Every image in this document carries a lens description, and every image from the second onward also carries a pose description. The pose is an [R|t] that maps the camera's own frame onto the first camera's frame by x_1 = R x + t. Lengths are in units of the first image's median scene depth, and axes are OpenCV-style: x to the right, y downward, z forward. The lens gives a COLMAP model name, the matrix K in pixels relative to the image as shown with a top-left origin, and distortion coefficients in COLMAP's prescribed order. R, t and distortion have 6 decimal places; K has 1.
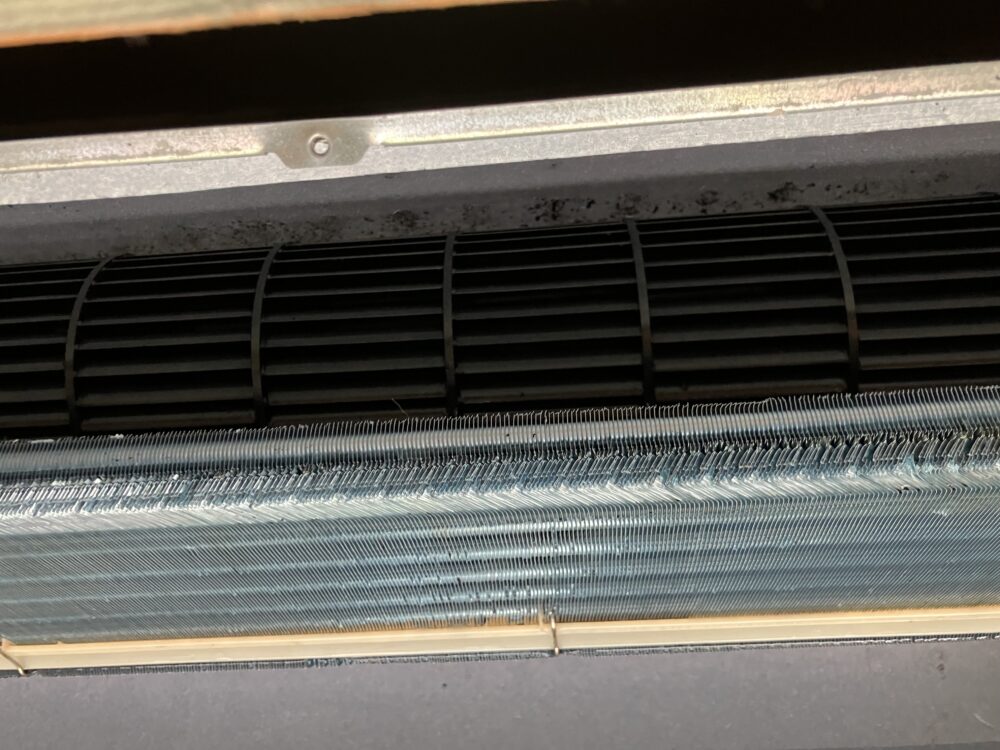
lens RADIAL K [[829.9, 0, 500.0], [0, 829.9, 375.0], [0, 0, 1]] dist [-0.002233, -0.034479]
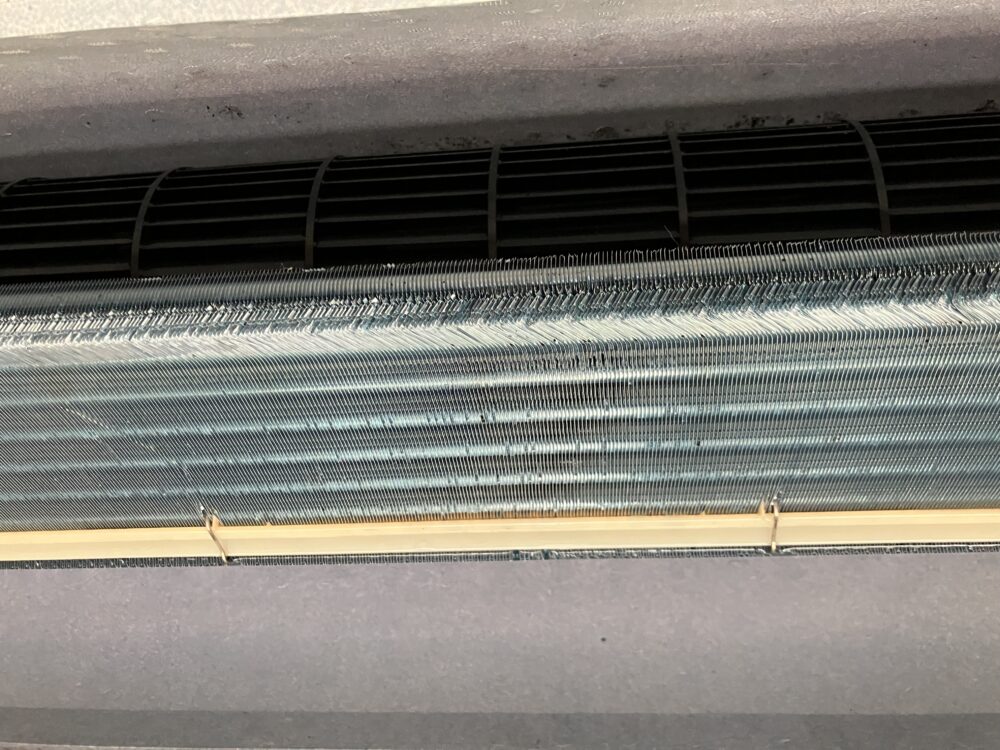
lens RADIAL K [[825.6, 0, 500.0], [0, 825.6, 375.0], [0, 0, 1]] dist [0.016274, -0.051538]
pose [[0.998302, 0.022862, -0.053575, -0.273687], [-0.028160, 0.994555, -0.100332, 0.318104], [0.050989, 0.101670, 0.993511, -0.001948]]
